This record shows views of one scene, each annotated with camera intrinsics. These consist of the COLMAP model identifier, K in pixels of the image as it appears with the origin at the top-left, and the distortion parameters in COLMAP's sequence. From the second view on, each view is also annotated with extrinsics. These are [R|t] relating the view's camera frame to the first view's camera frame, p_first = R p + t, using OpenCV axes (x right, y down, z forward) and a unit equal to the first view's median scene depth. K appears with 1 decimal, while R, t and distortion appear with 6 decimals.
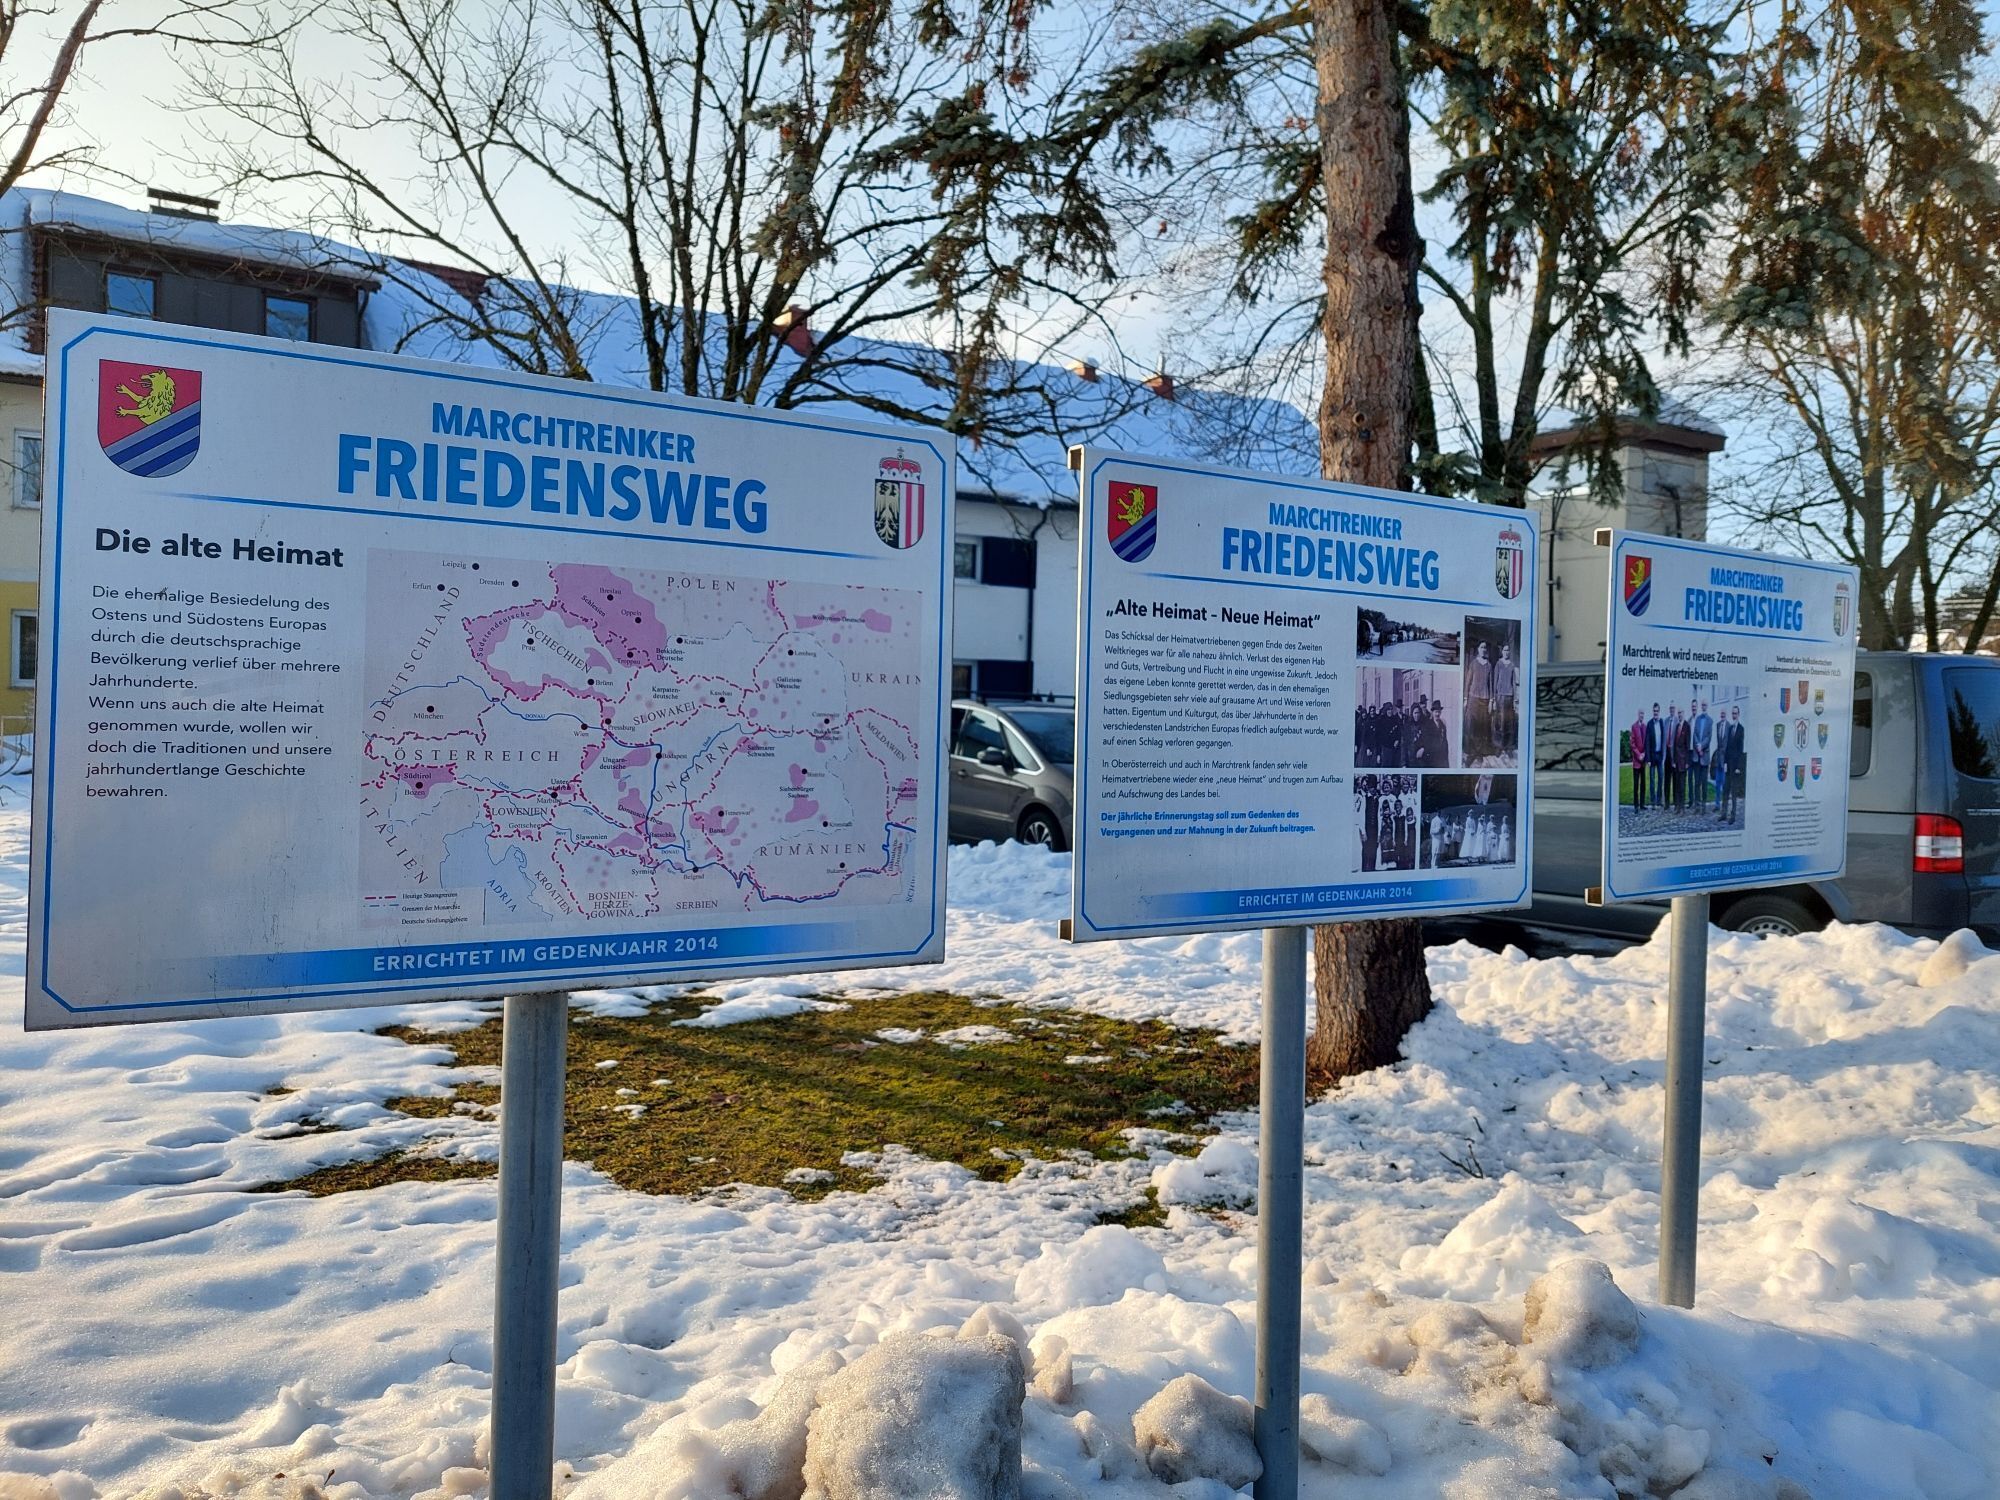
lens RADIAL K [[1461.3, 0, 1004.3], [0, 1461.3, 729.4], [0, 0, 1]] dist [0.073907, -0.083760]
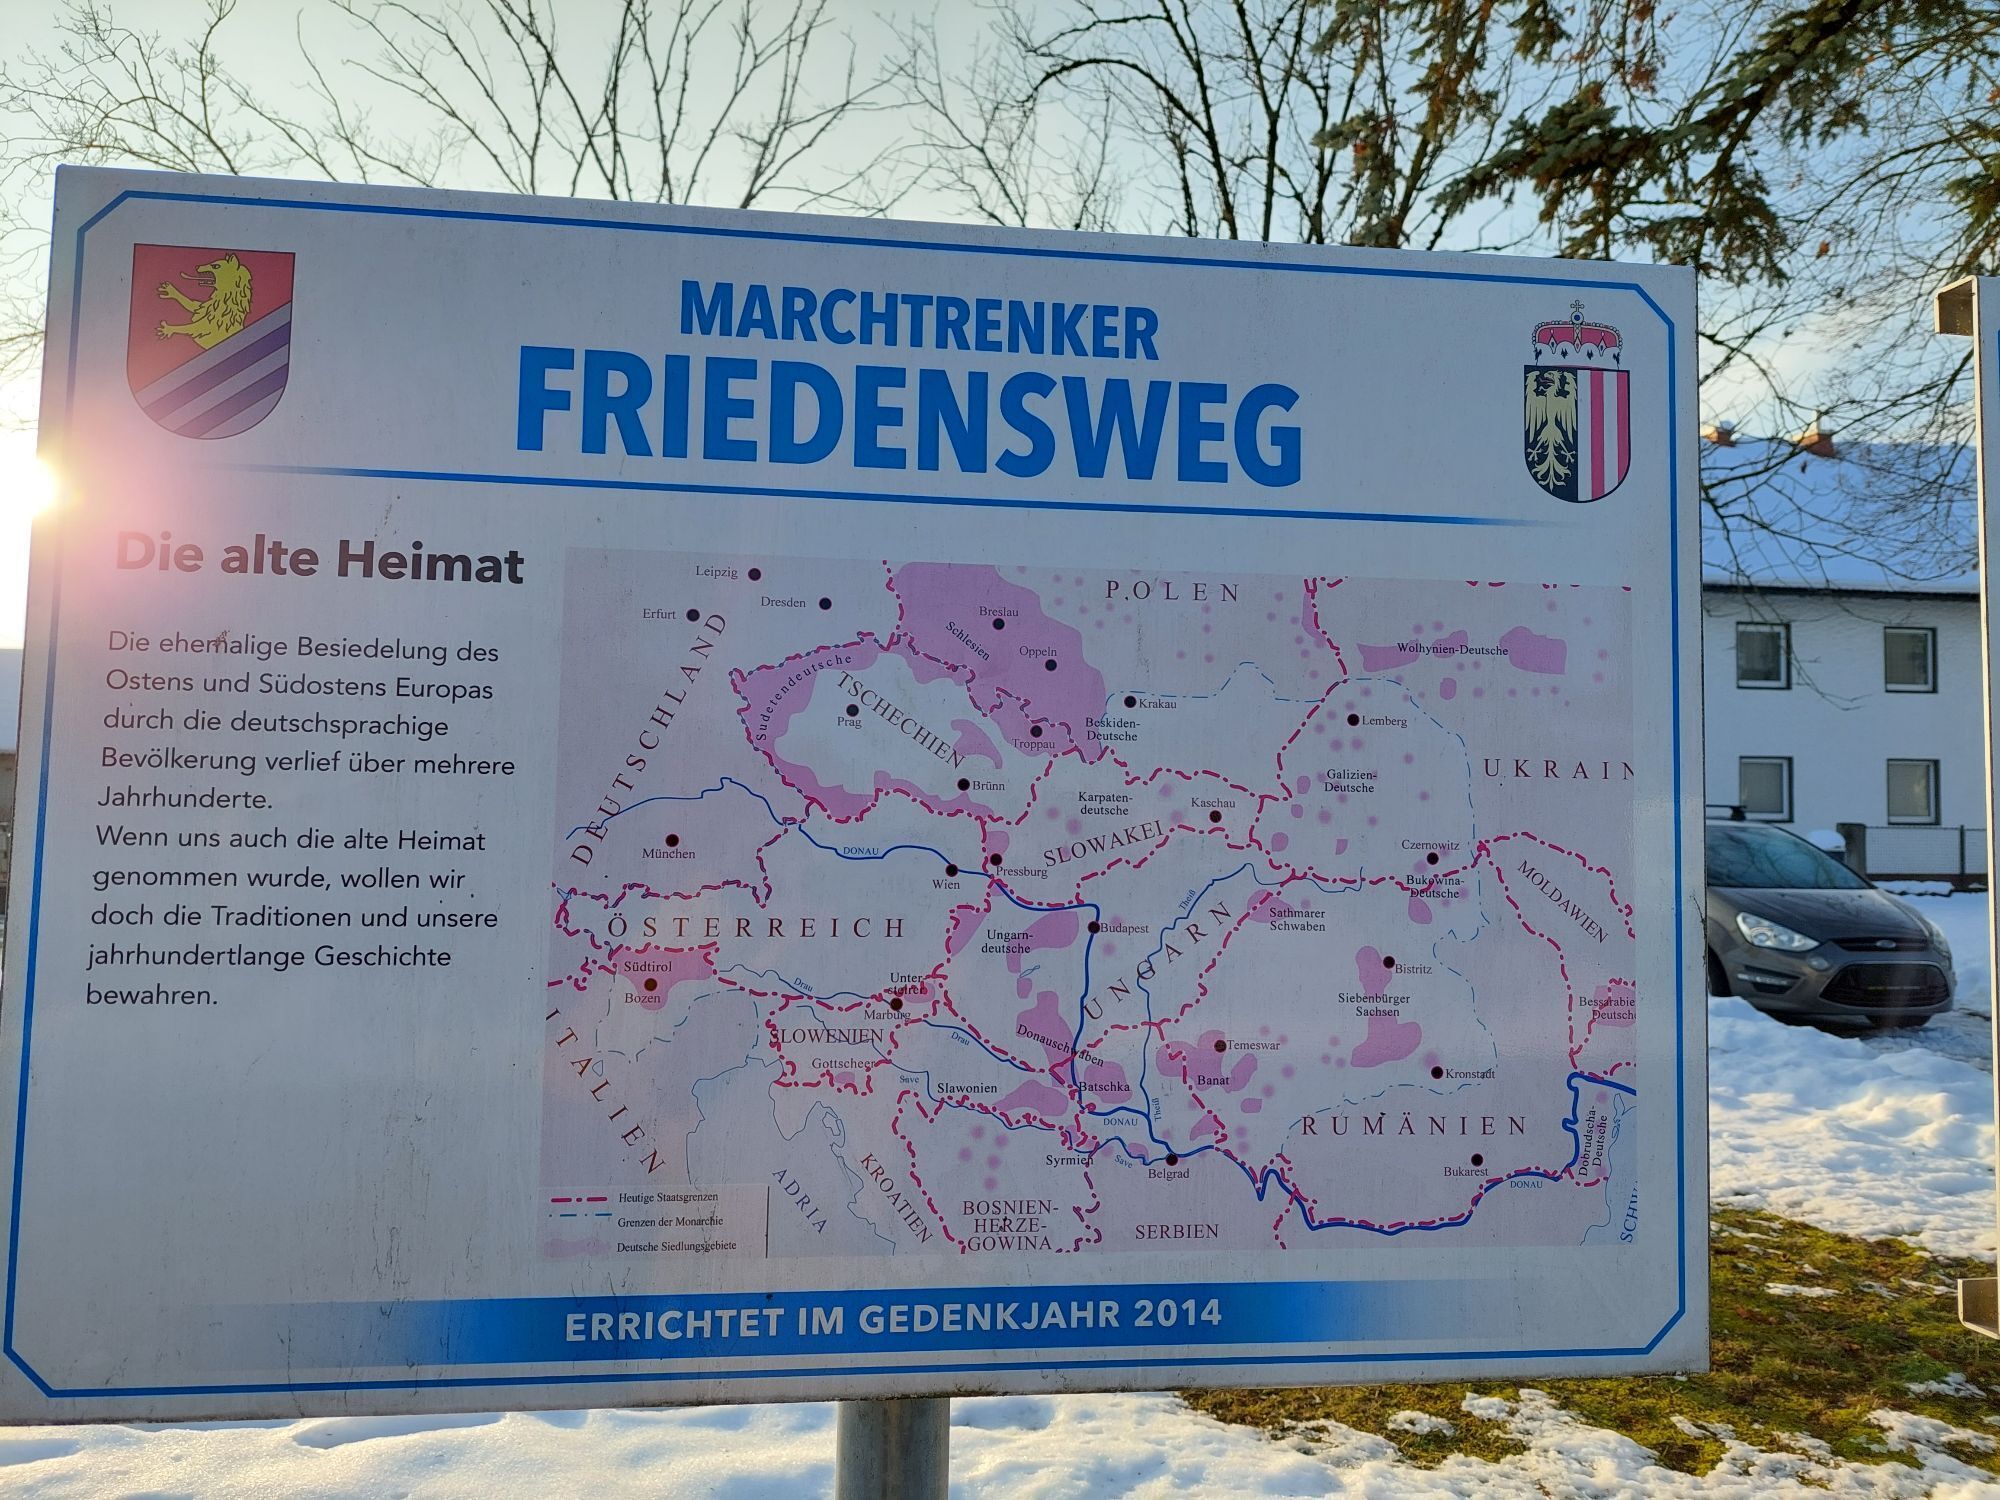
lens RADIAL K [[1461.3, 0, 1004.3], [0, 1461.3, 729.4], [0, 0, 1]] dist [0.073907, -0.083760]
pose [[0.922355, -0.033807, -0.384861, -0.020946], [0.004061, 0.996957, -0.077841, -0.003555], [0.386322, 0.070235, 0.919686, 0.162521]]
